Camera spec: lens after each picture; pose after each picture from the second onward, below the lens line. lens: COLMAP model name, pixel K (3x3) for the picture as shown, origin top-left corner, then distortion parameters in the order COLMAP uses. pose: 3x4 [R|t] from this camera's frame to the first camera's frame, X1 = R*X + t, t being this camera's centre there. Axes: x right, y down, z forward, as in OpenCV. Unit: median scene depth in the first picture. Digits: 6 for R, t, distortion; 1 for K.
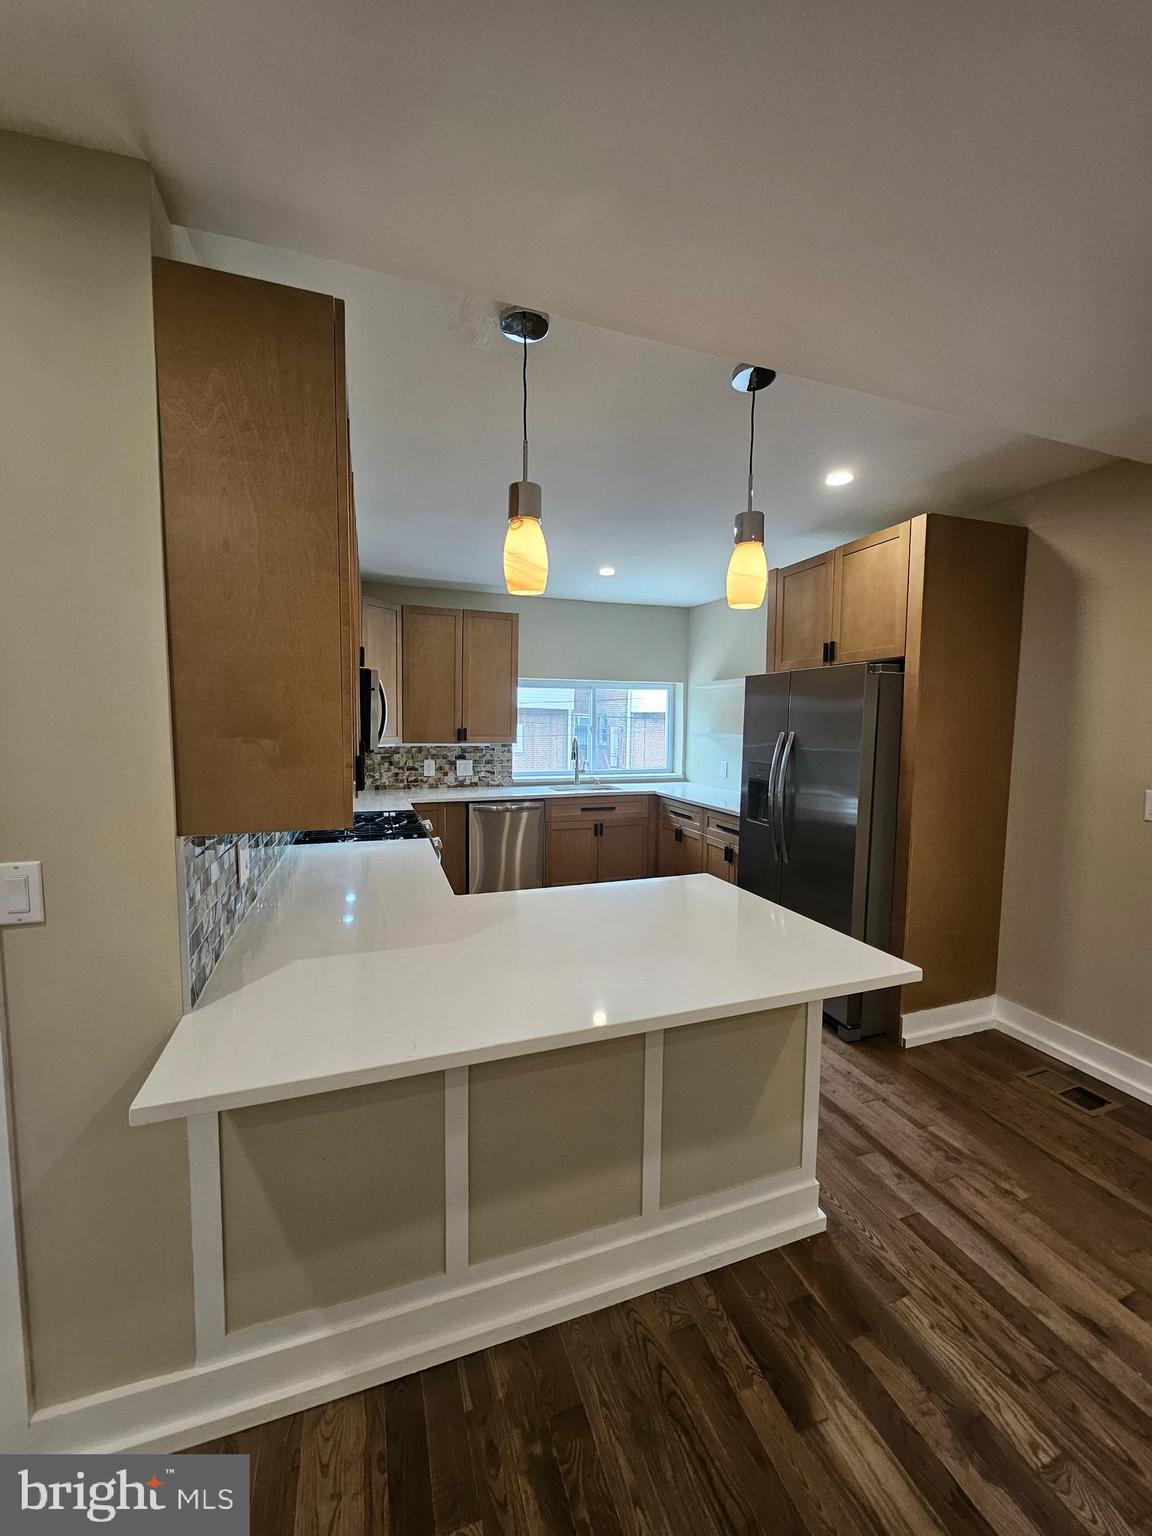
lens RADIAL K [[605.2, 0, 584.0], [0, 605.2, 769.7], [0, 0, 1]] dist [-0.001007, -0.000865]
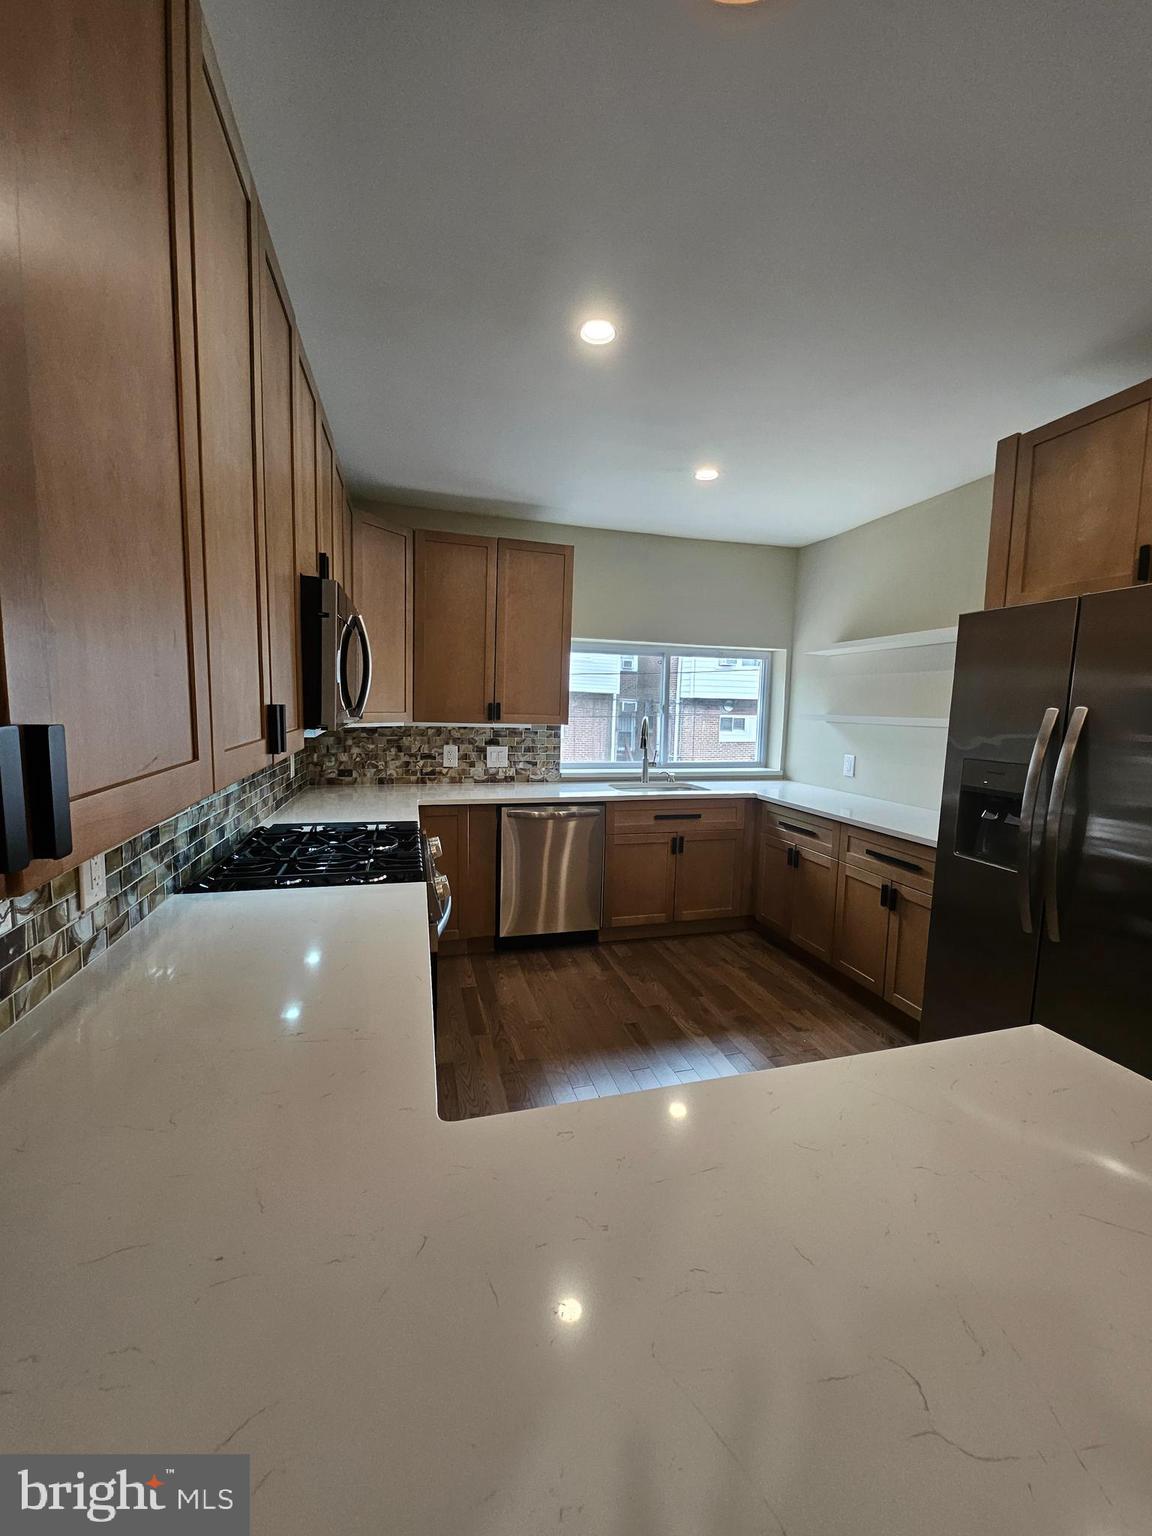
lens RADIAL K [[605.2, 0, 584.8], [0, 605.2, 768.7], [0, 0, 1]] dist [-0.001007, -0.000865]
pose [[0.997908, 0.020392, -0.061344, -0.044322], [-0.019215, 0.999621, 0.019707, -0.005087], [0.061722, -0.018487, 0.997922, 0.266230]]
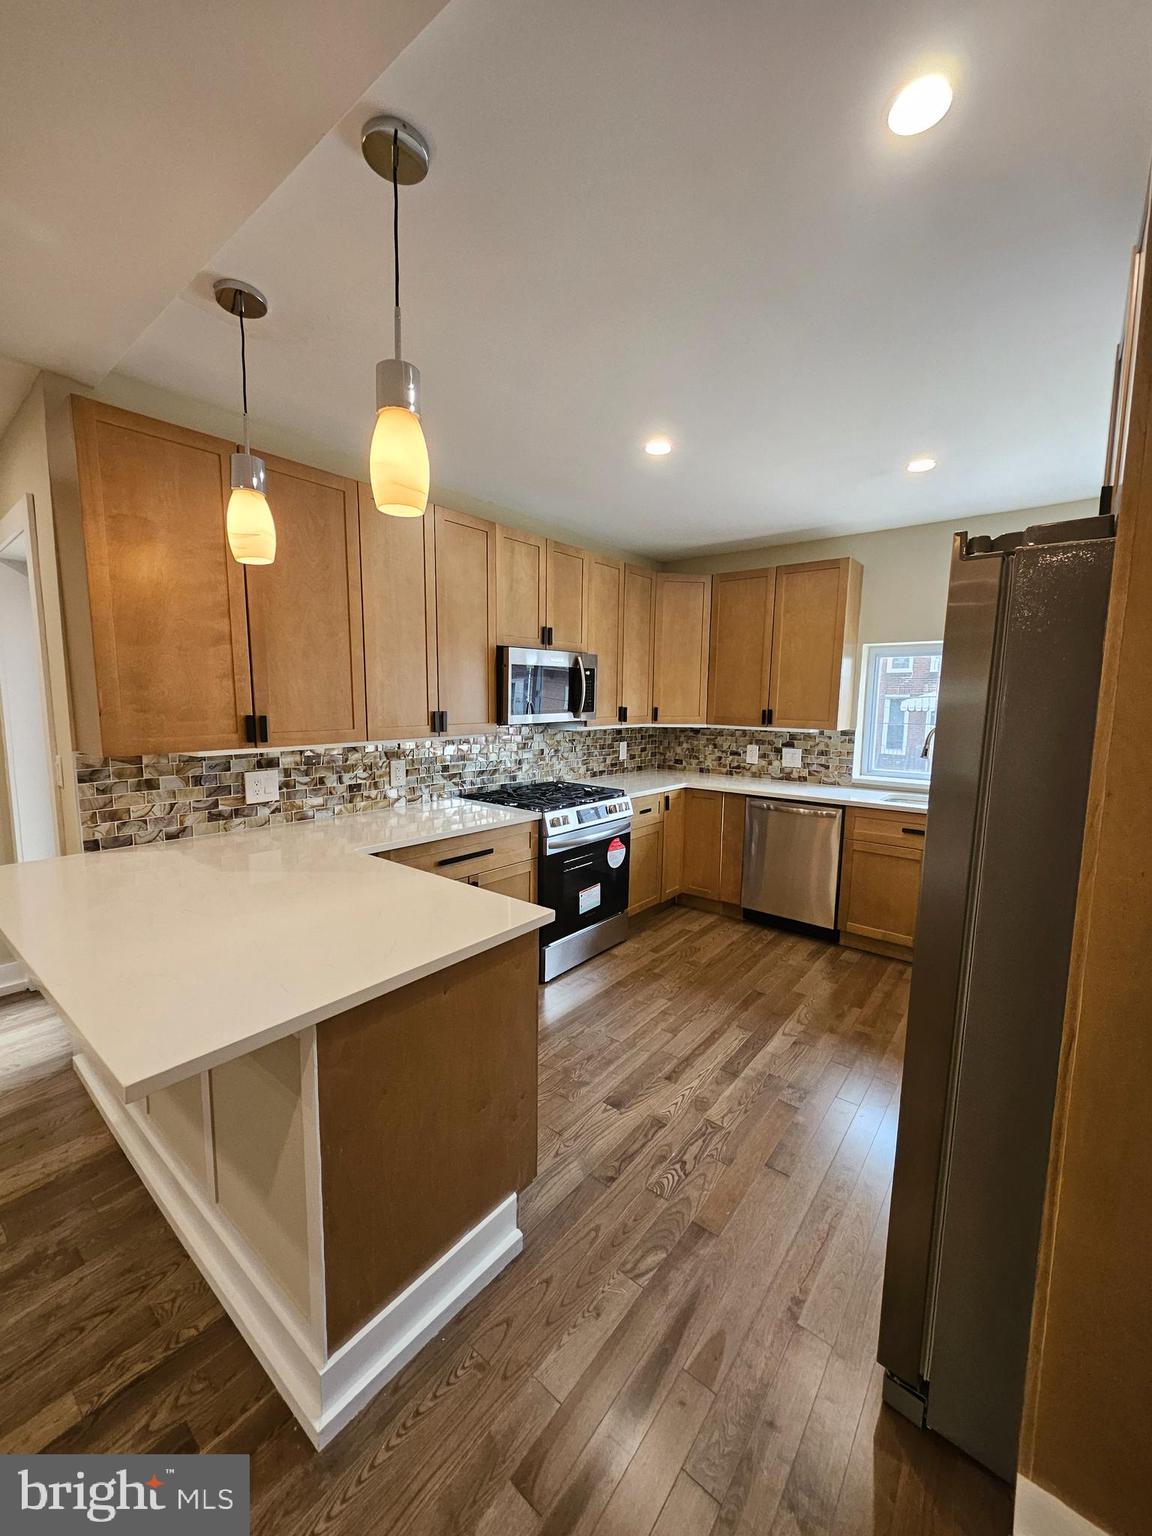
lens RADIAL K [[605.2, 0, 571.9], [0, 605.2, 774.2], [0, 0, 1]] dist [-0.001007, -0.000865]
pose [[0.510139, 0.102634, -0.853947, 0.375952], [-0.082035, 0.994135, 0.070476, -0.014747], [0.856171, 0.034101, 0.515566, 0.319563]]
